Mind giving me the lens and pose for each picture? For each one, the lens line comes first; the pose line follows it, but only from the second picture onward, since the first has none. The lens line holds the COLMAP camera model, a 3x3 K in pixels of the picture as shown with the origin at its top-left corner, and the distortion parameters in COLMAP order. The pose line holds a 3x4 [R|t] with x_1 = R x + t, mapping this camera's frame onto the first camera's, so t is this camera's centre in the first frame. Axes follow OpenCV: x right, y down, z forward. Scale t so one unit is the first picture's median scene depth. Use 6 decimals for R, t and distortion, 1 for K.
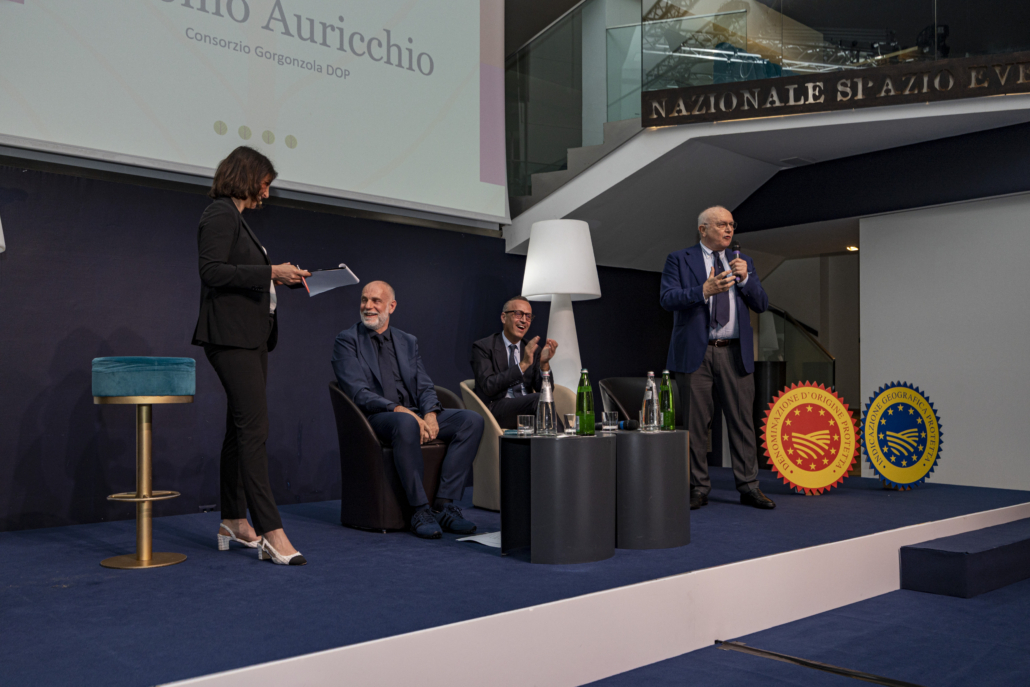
lens RADIAL K [[904.7, 0, 513.2], [0, 904.7, 377.5], [0, 0, 1]] dist [-0.007481, -0.002007]
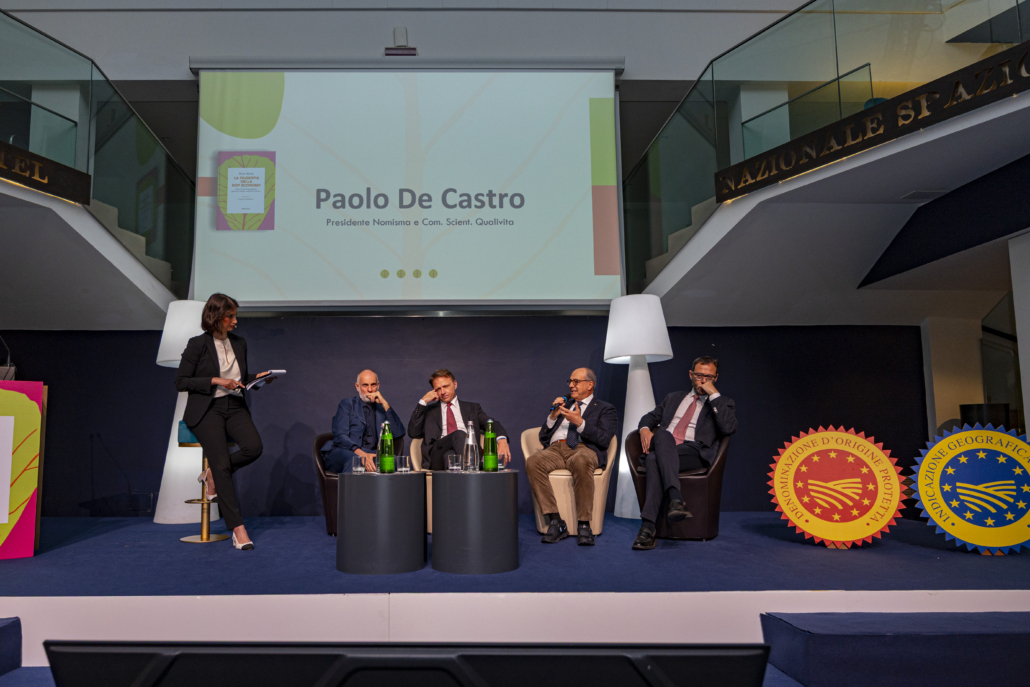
lens RADIAL K [[624.4, 0, 440.0], [0, 624.4, 381.1], [0, 0, 1]] dist [-0.014217, 0.001792]
pose [[0.752825, -0.067076, -0.654794, 0.446908], [0.013100, 0.996124, -0.086980, 0.008888], [0.658091, 0.056903, 0.750786, 0.239321]]
